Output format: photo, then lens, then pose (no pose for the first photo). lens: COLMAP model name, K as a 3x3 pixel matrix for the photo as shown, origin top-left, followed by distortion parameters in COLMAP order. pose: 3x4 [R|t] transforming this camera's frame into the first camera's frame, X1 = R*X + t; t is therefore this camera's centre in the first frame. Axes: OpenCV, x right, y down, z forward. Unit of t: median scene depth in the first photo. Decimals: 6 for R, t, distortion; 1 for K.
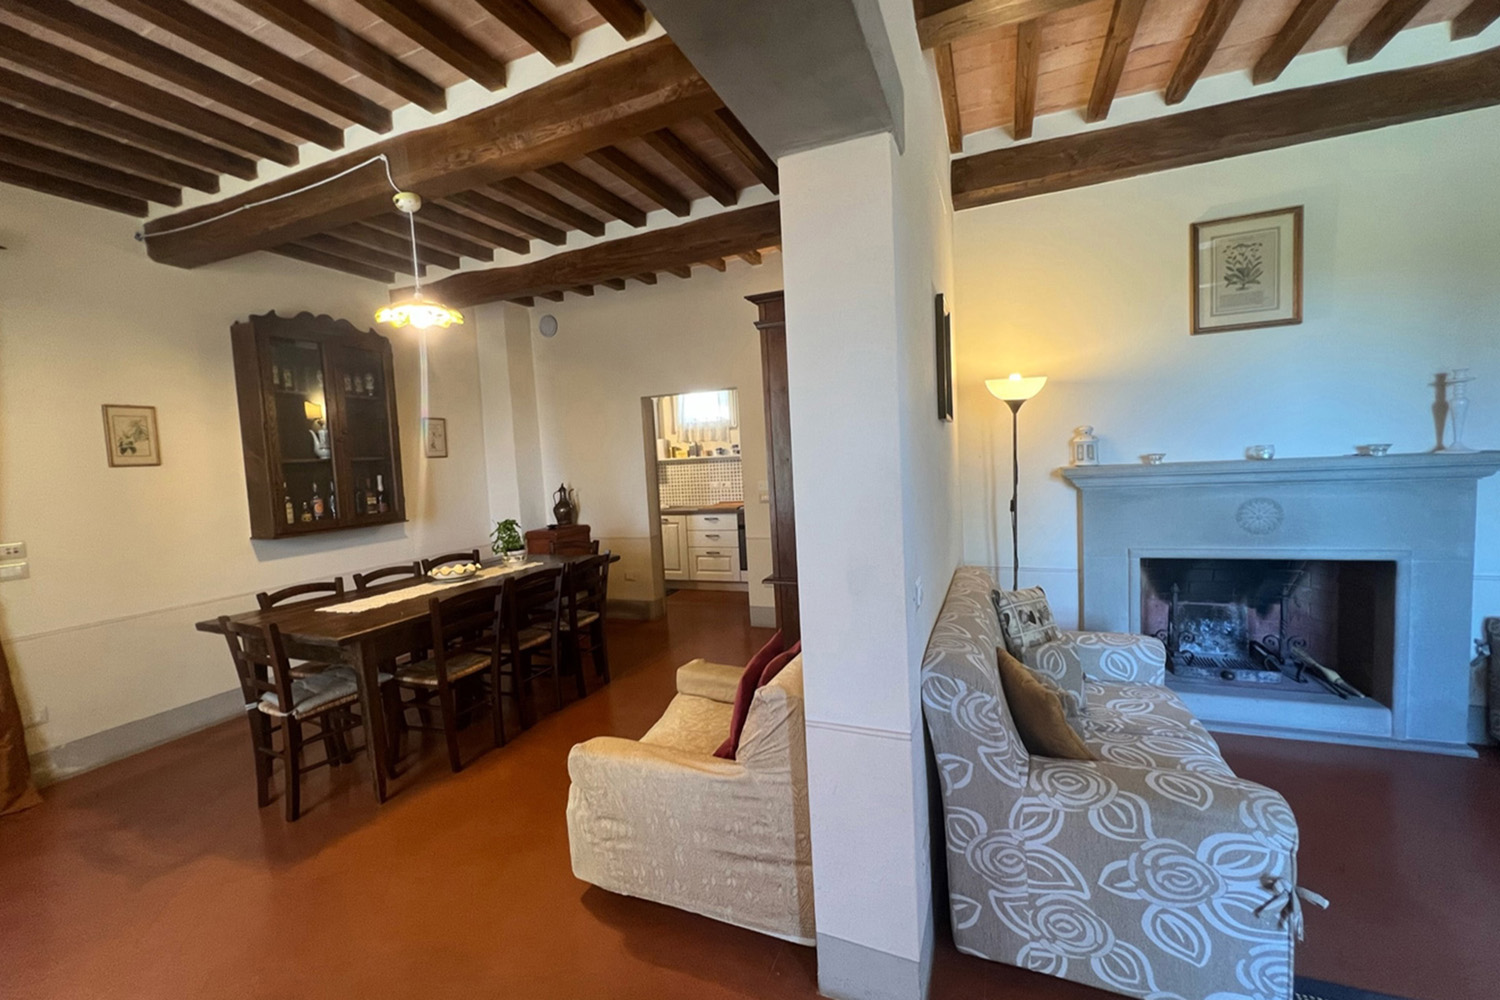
lens RADIAL K [[604.5, 0, 750.6], [0, 604.5, 497.6], [0, 0, 1]] dist [-0.004094, 0.001721]
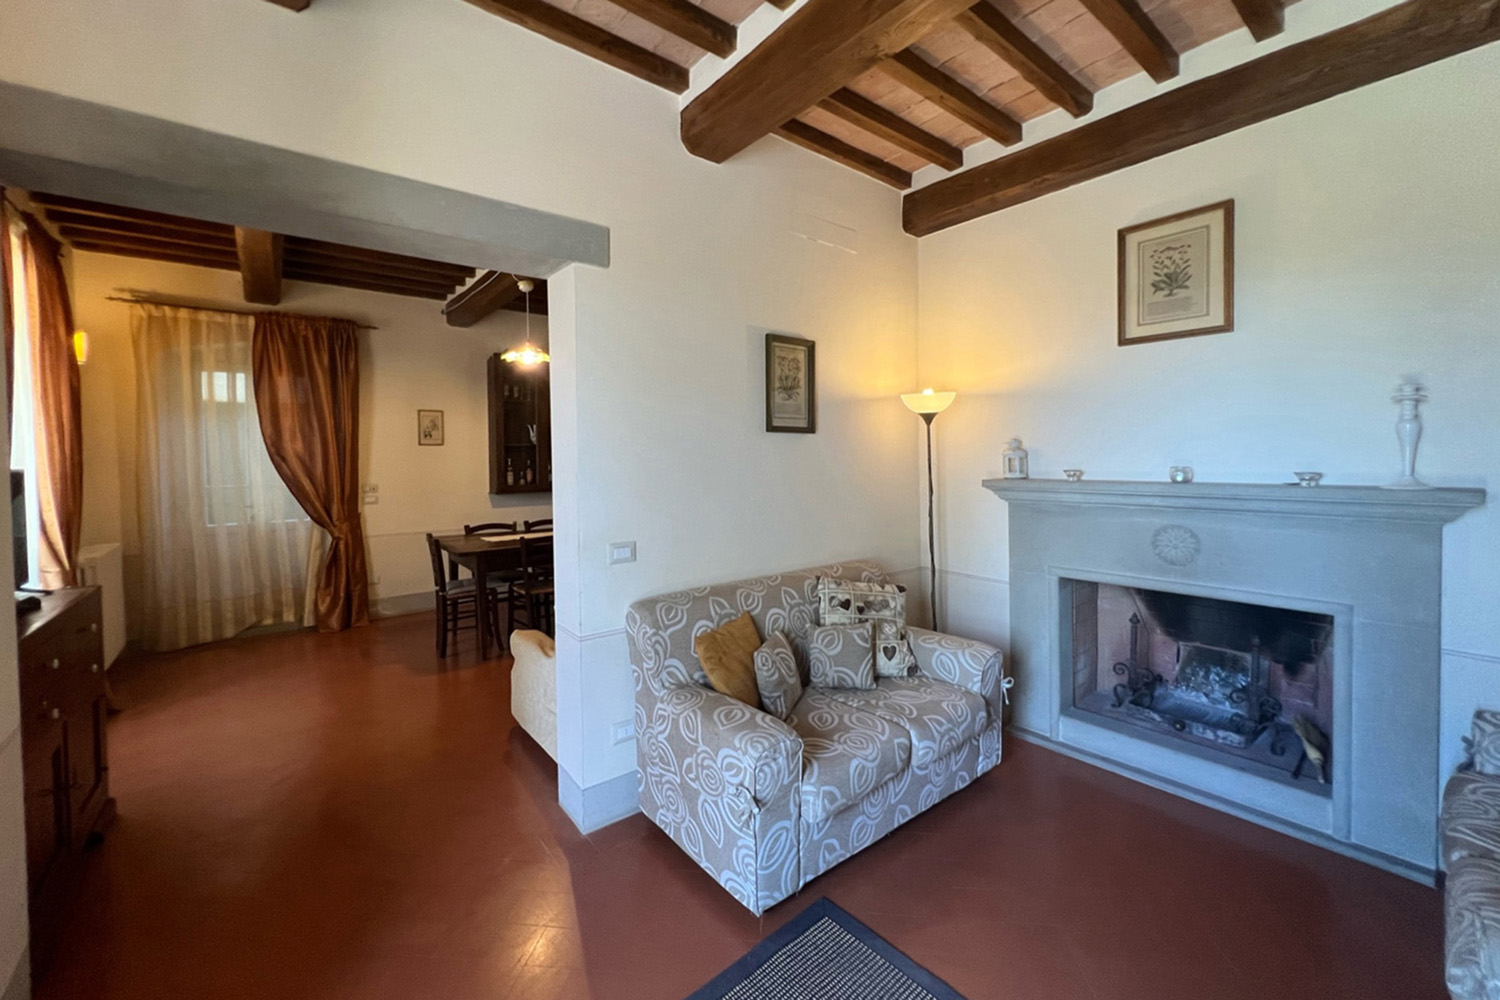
lens RADIAL K [[604.5, 0, 749.7], [0, 604.5, 469.6], [0, 0, 1]] dist [-0.004094, 0.001721]
pose [[0.878630, 0.053857, -0.474457, 0.715905], [-0.068167, 0.997589, -0.012998, -0.026648], [0.472613, 0.043762, 0.880183, -0.098375]]
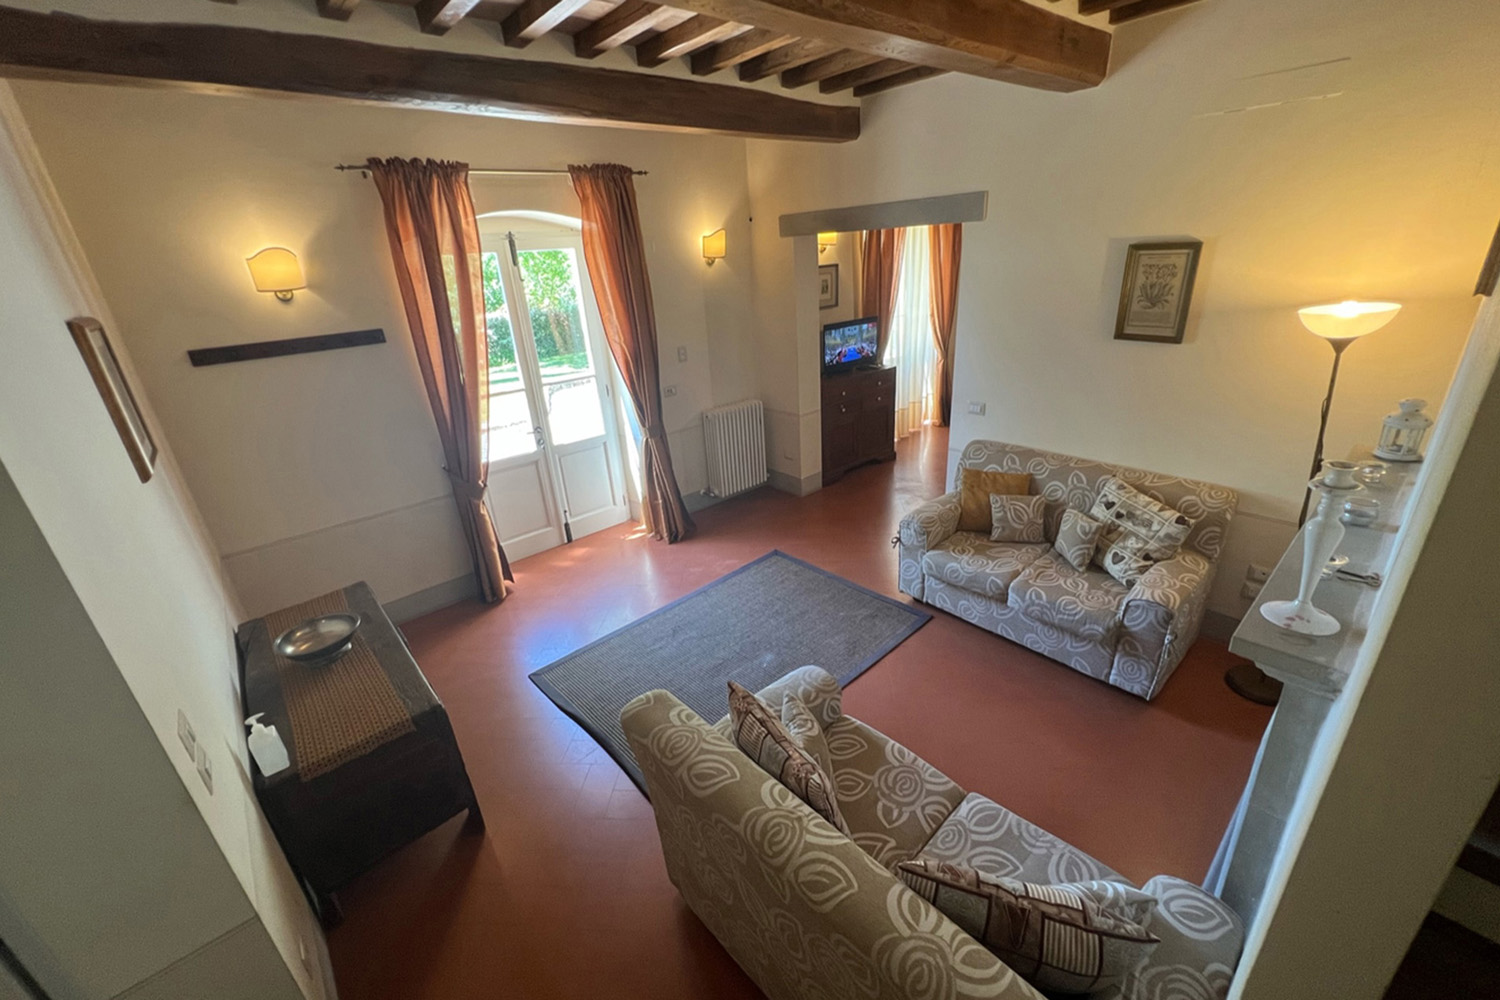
lens RADIAL K [[604.5, 0, 751.4], [0, 604.5, 496.8], [0, 0, 1]] dist [-0.004094, 0.001721]
pose [[-0.435128, 0.418598, -0.797145, 1.579411], [0.022283, 0.890089, 0.455242, -0.371820], [0.900093, 0.180326, -0.396630, 0.695913]]
